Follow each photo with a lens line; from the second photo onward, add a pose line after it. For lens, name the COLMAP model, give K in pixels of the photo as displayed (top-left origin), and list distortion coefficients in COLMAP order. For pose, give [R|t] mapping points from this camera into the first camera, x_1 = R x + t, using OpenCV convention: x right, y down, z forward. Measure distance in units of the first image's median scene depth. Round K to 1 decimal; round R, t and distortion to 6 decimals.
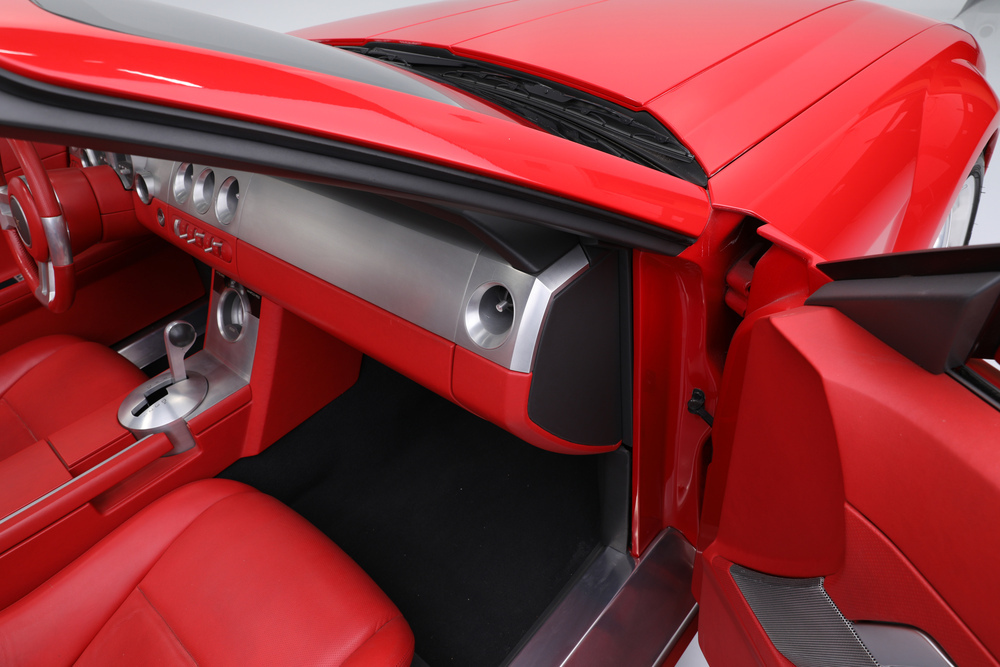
lens RADIAL K [[654.9, 0, 490.7], [0, 654.9, 335.0], [0, 0, 1]] dist [-0.010390, 0.002008]
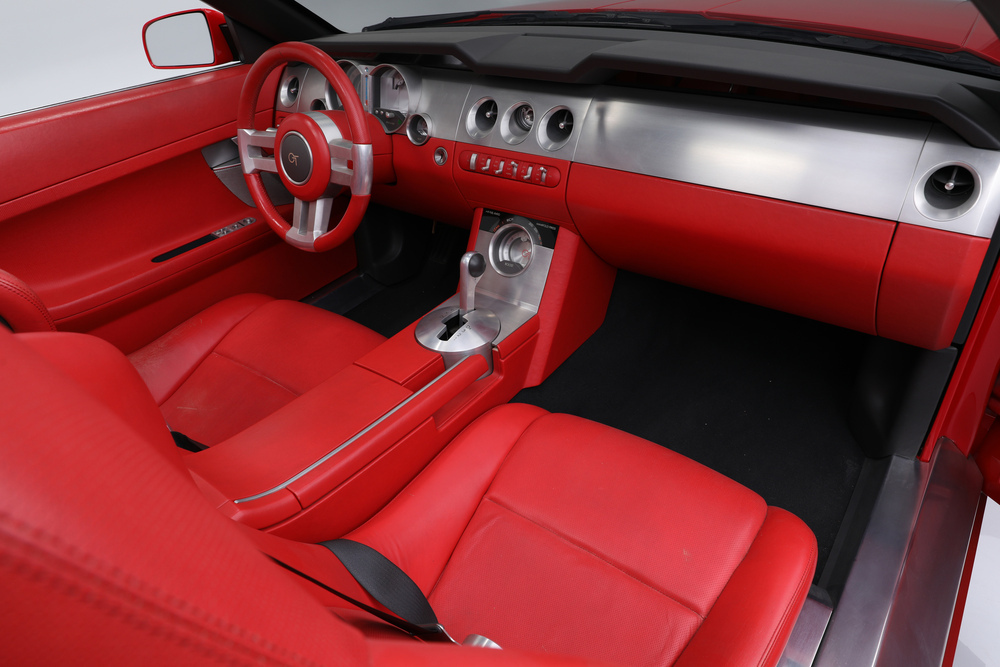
lens RADIAL K [[654.9, 0, 498.6], [0, 654.9, 335.2], [0, 0, 1]] dist [-0.010390, 0.002008]
pose [[0.995281, -0.005876, 0.096860, -0.543021], [0.010987, 0.998570, -0.052318, 0.165726], [-0.096414, 0.053136, 0.993922, -0.020958]]
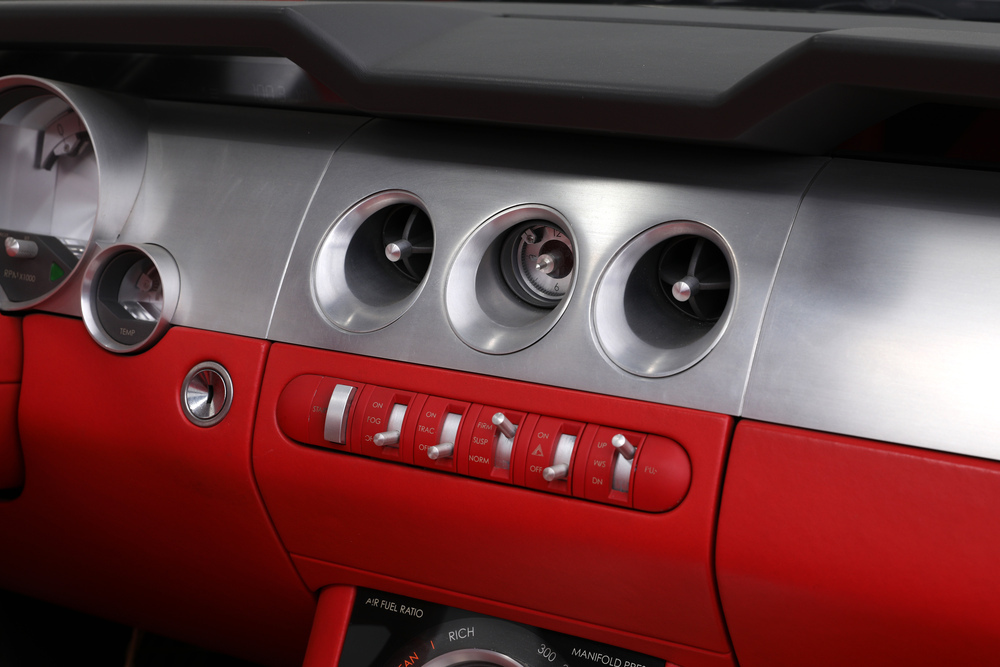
lens RADIAL K [[1831.5, 0, 502.4], [0, 1831.5, 337.9], [0, 0, 1]] dist [0.004663, 0.000000]
pose [[0.974471, 0.062296, 0.215698, -0.581165], [0.023001, 0.927978, -0.371924, 0.093991], [-0.223333, 0.367391, 0.902855, 0.279451]]
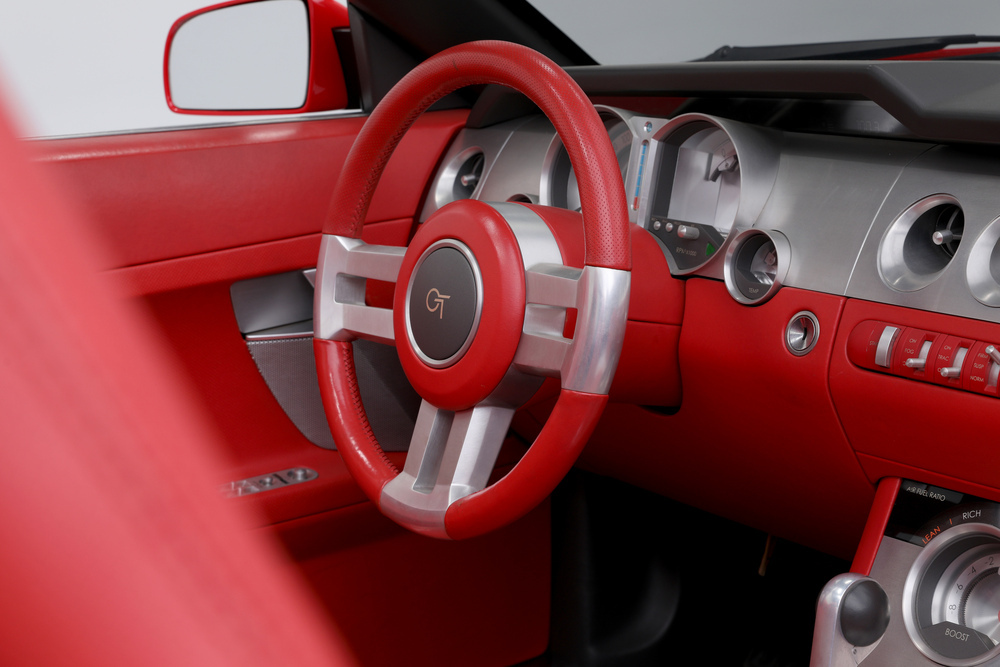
lens RADIAL K [[1831.5, 0, 500.4], [0, 1831.5, 331.9], [0, 0, 1]] dist [0.004663, 0.000000]
pose [[0.977319, 0.121171, -0.173679, -0.516867], [-0.178931, 0.911156, -0.371185, 0.280339], [0.113272, 0.393843, 0.912172, -0.037851]]
